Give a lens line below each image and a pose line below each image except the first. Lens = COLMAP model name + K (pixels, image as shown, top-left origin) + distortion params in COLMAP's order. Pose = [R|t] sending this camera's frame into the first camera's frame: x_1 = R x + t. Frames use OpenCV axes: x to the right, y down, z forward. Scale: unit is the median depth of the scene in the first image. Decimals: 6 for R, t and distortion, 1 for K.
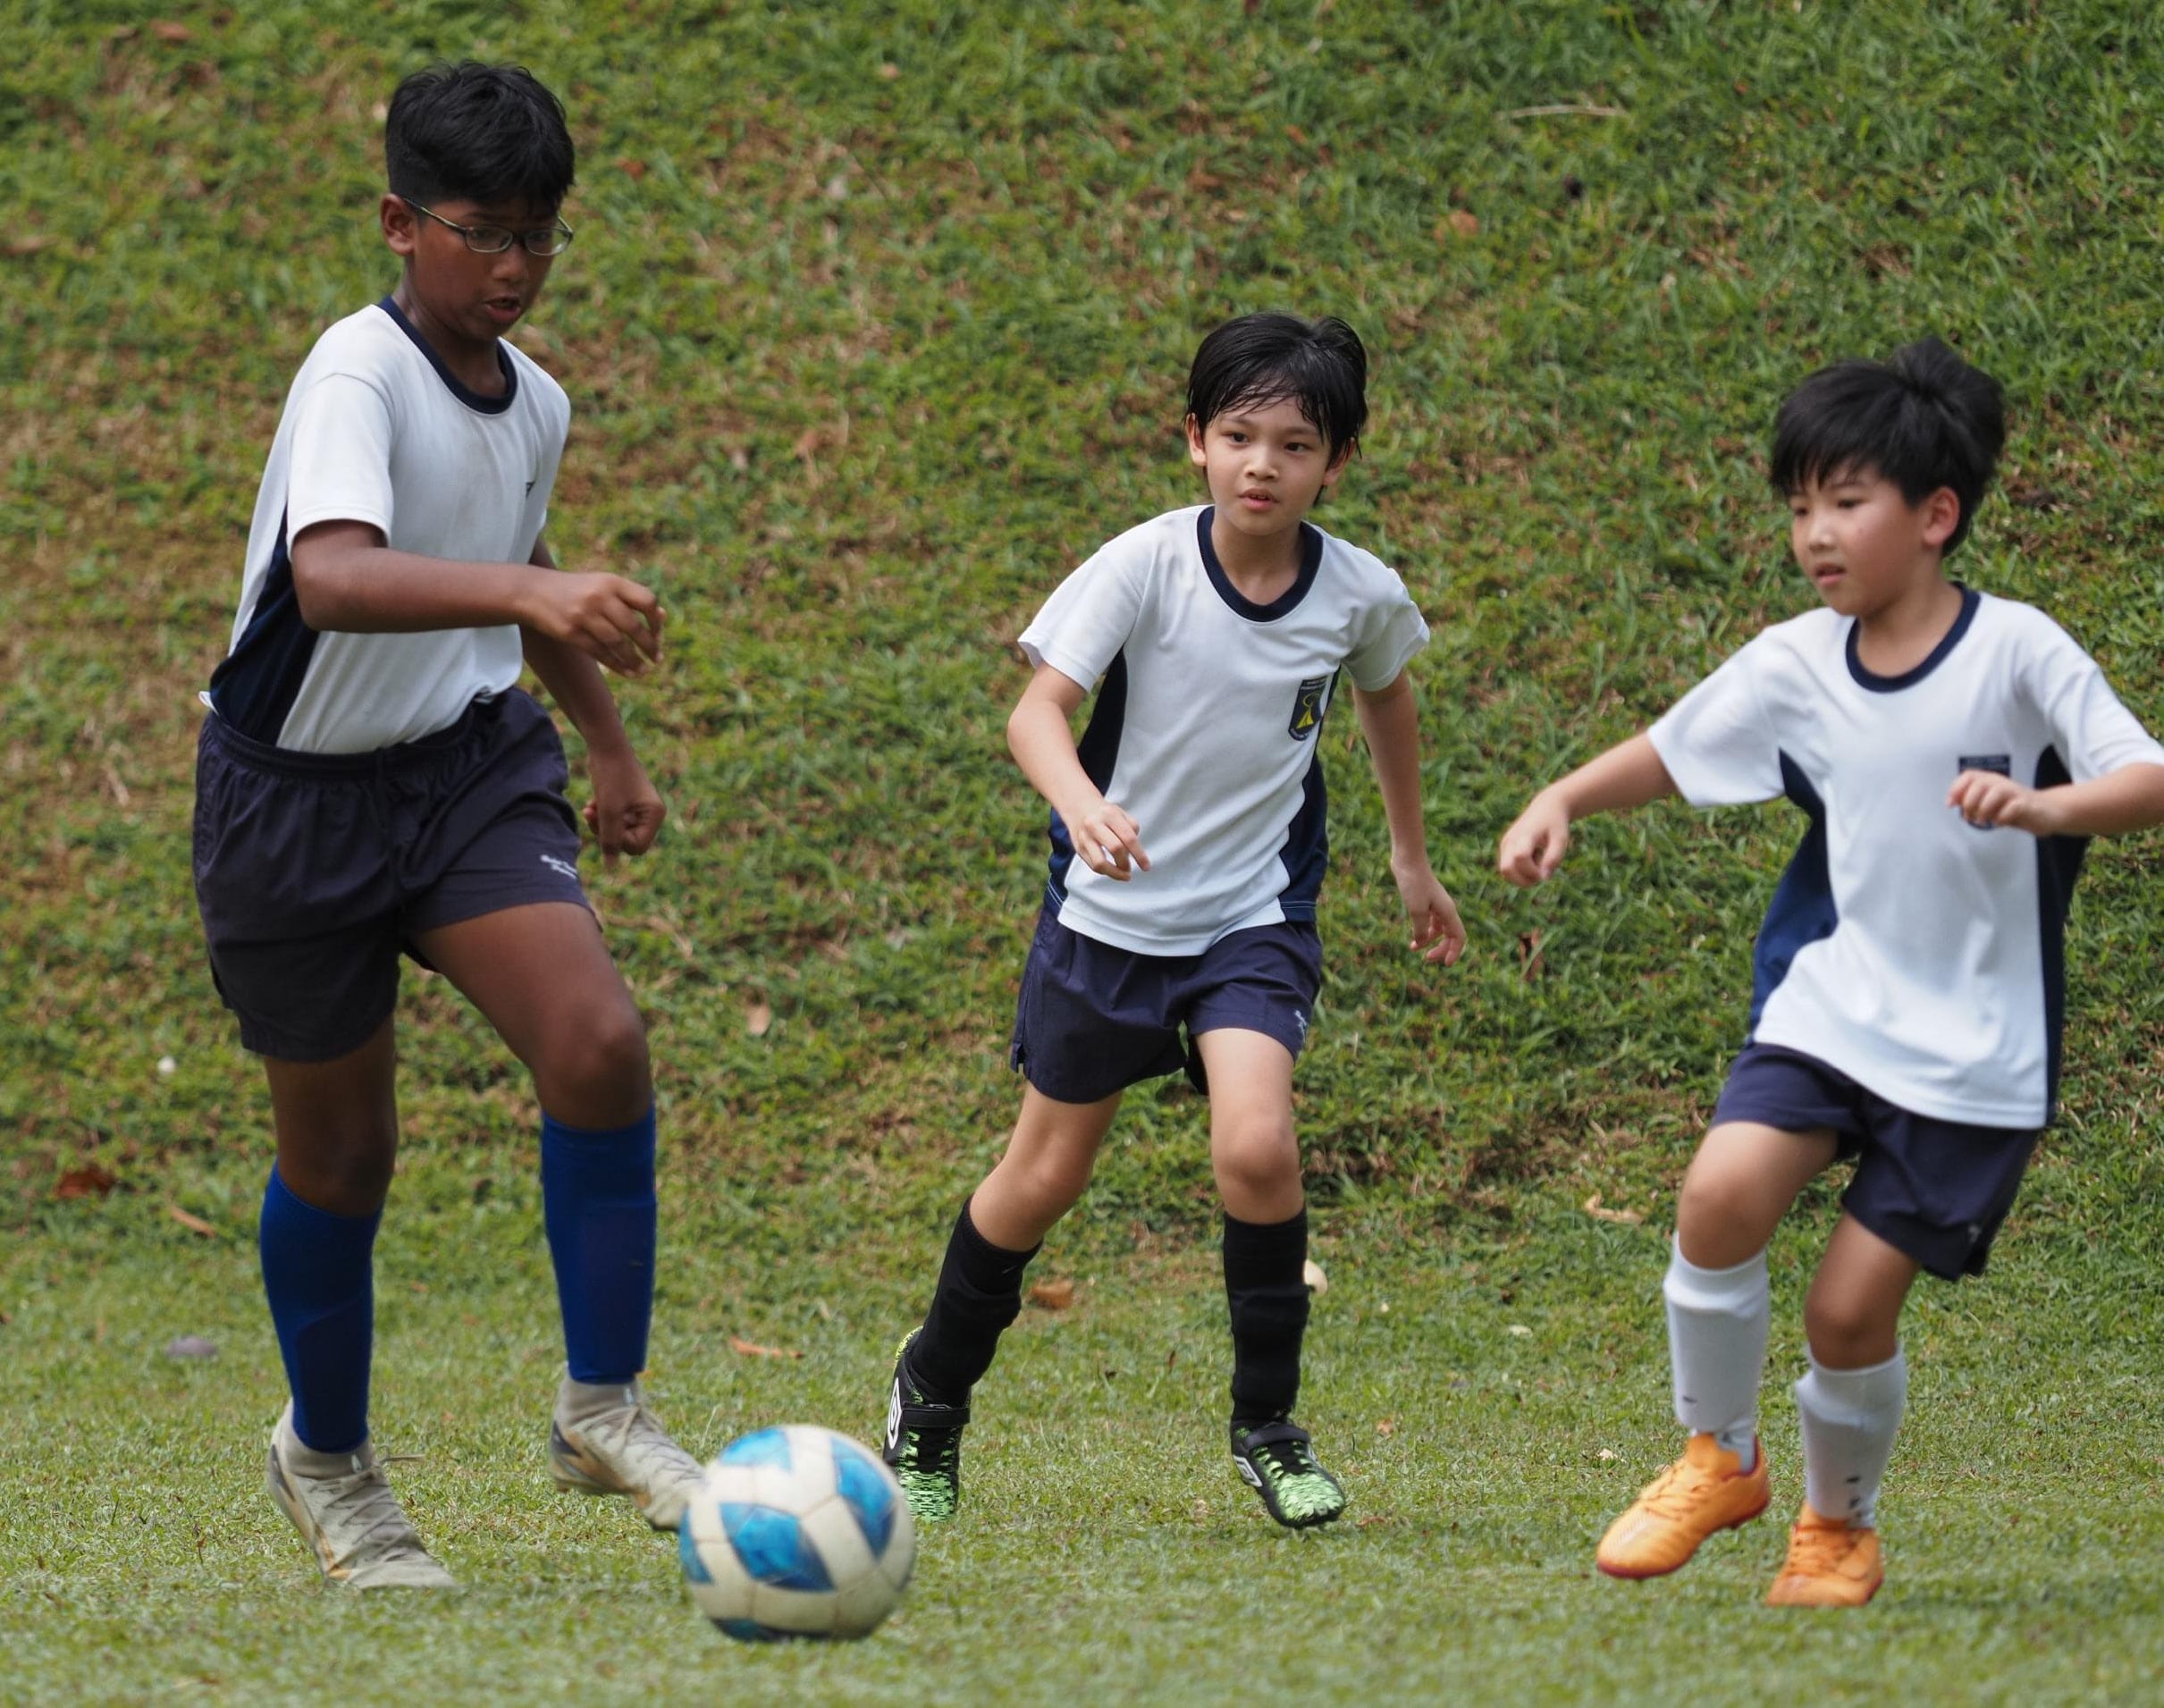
lens RADIAL K [[1066.6, 0, 1083.6], [0, 1066.6, 862.0], [0, 0, 1]] dist [0.004392, -0.000586]
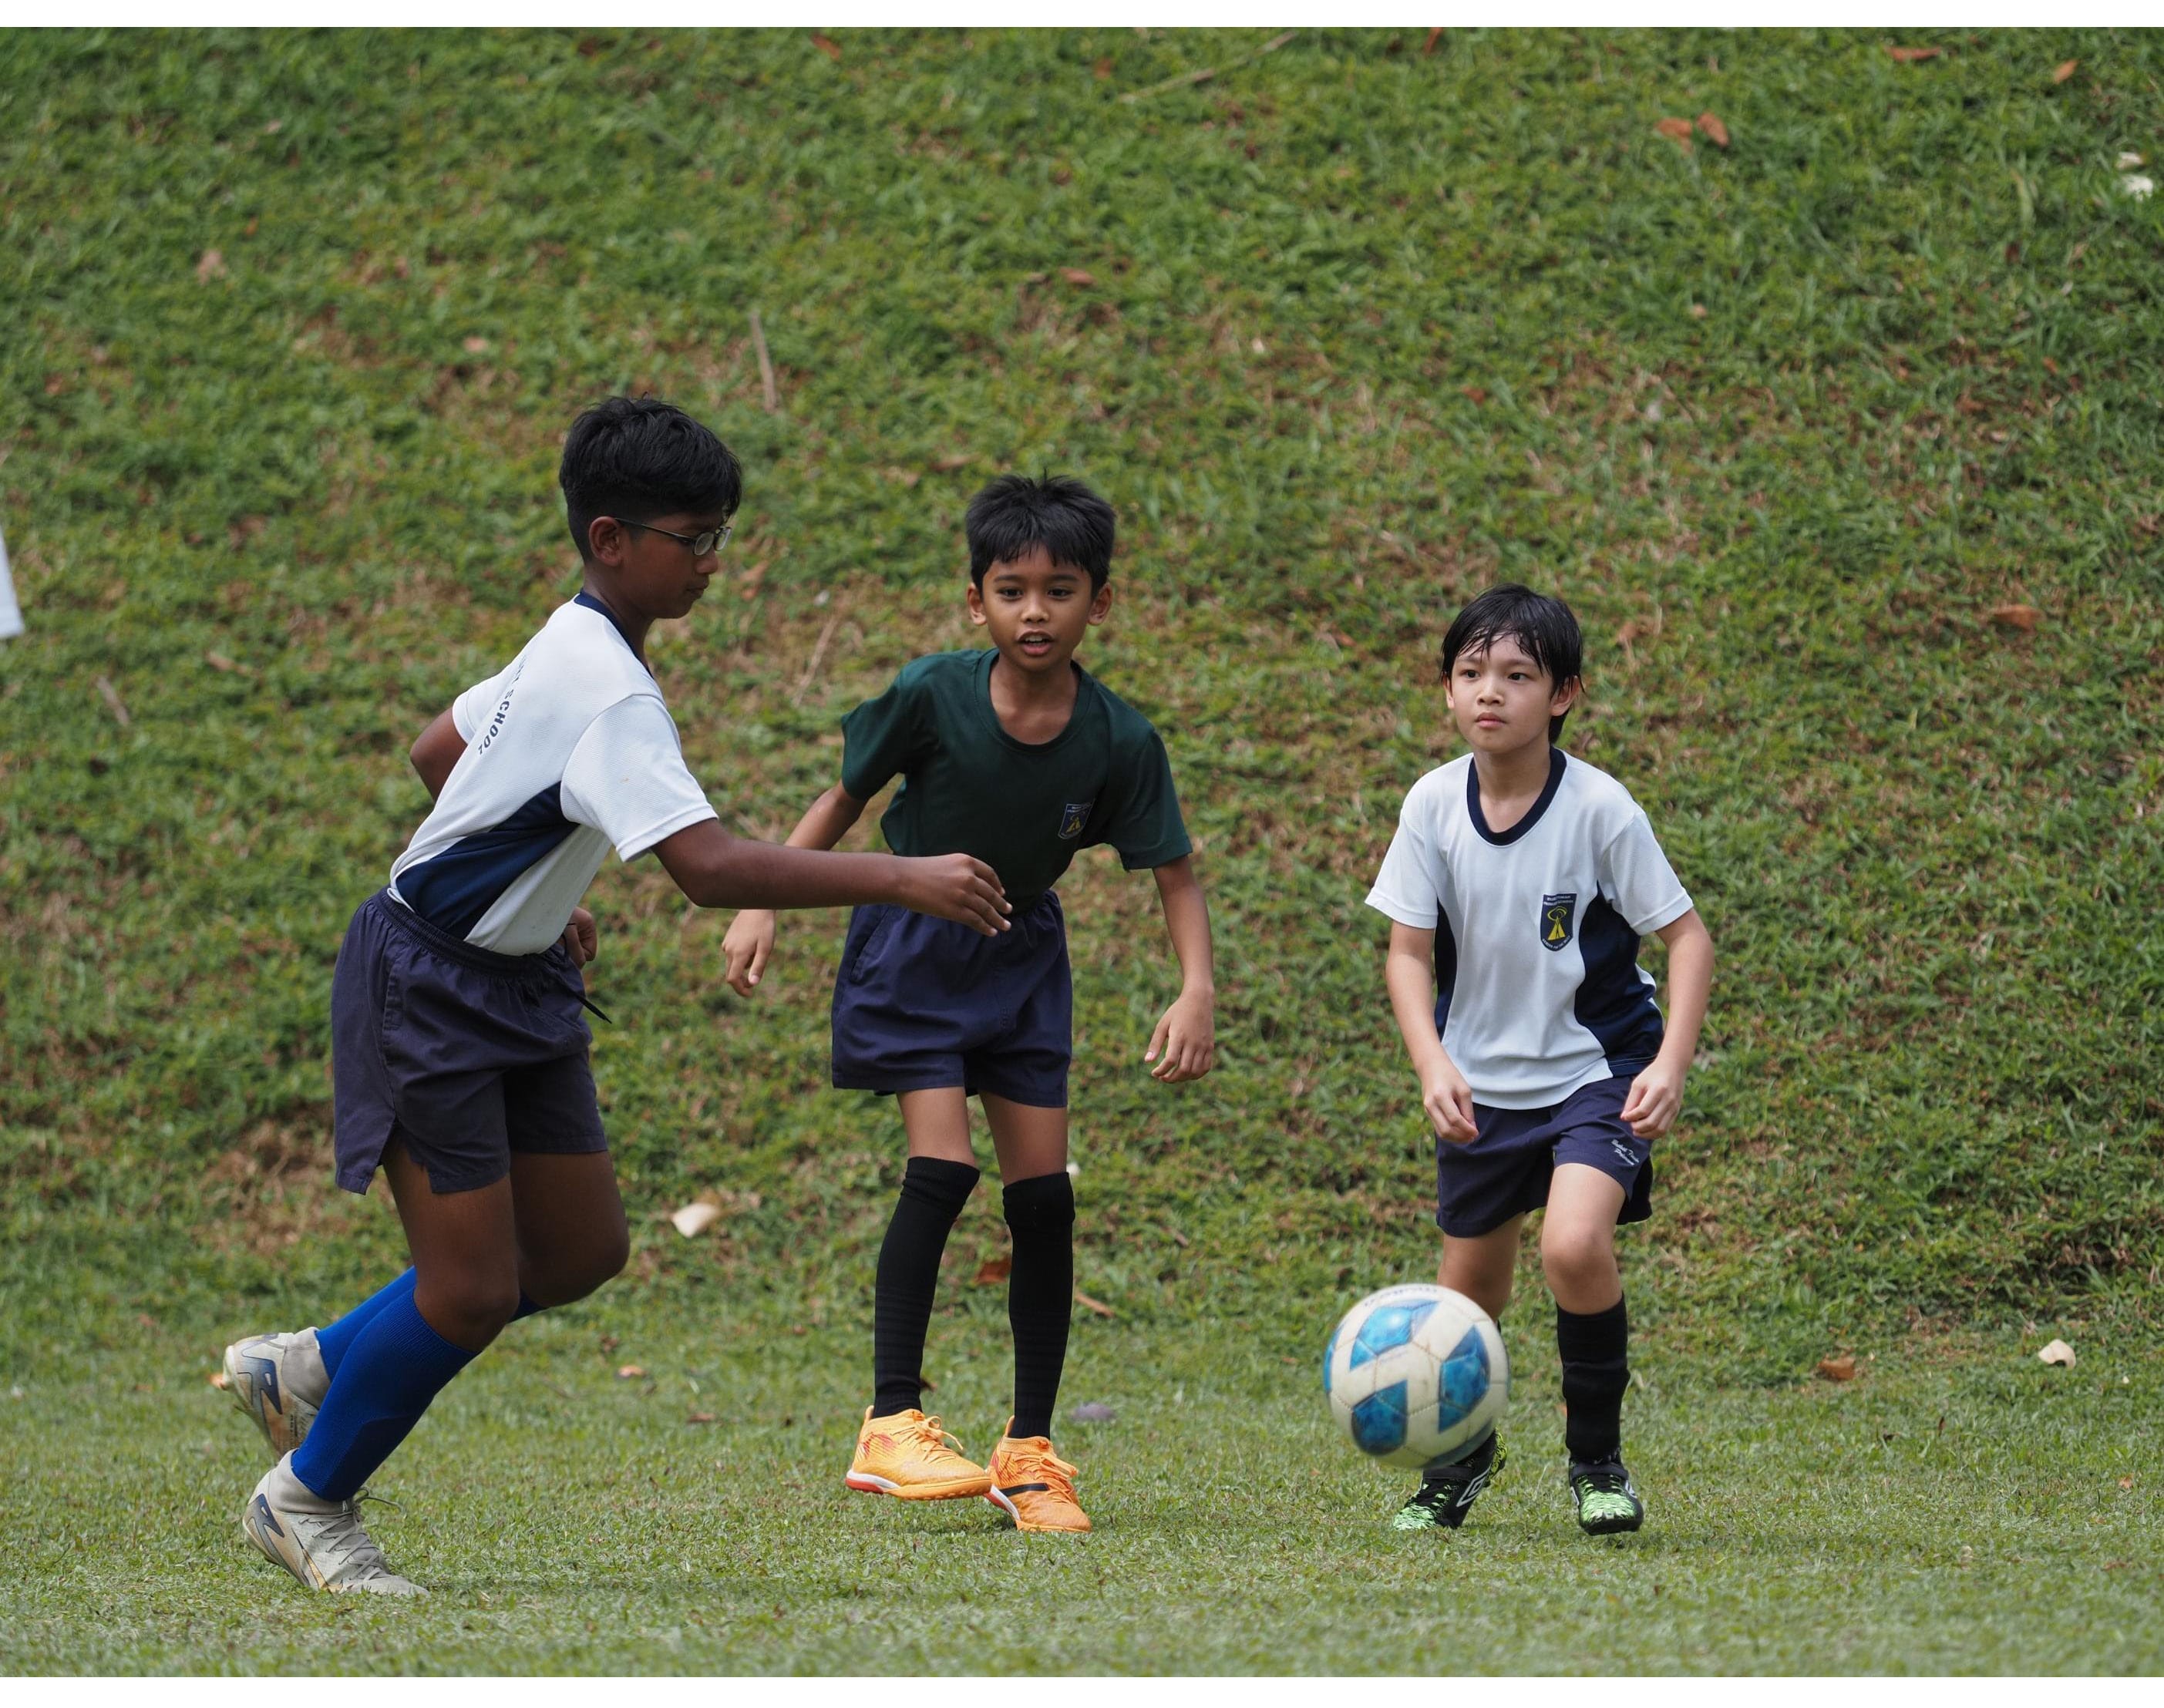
lens RADIAL K [[1066.5, 0, 1084.5], [0, 1066.5, 848.1], [0, 0, 1]] dist [0.004392, -0.000586]
pose [[0.999995, 0.000970, 0.003000, -0.848651], [-0.000977, 0.999997, 0.002180, -0.160753], [-0.002997, -0.002183, 0.999993, -0.155173]]
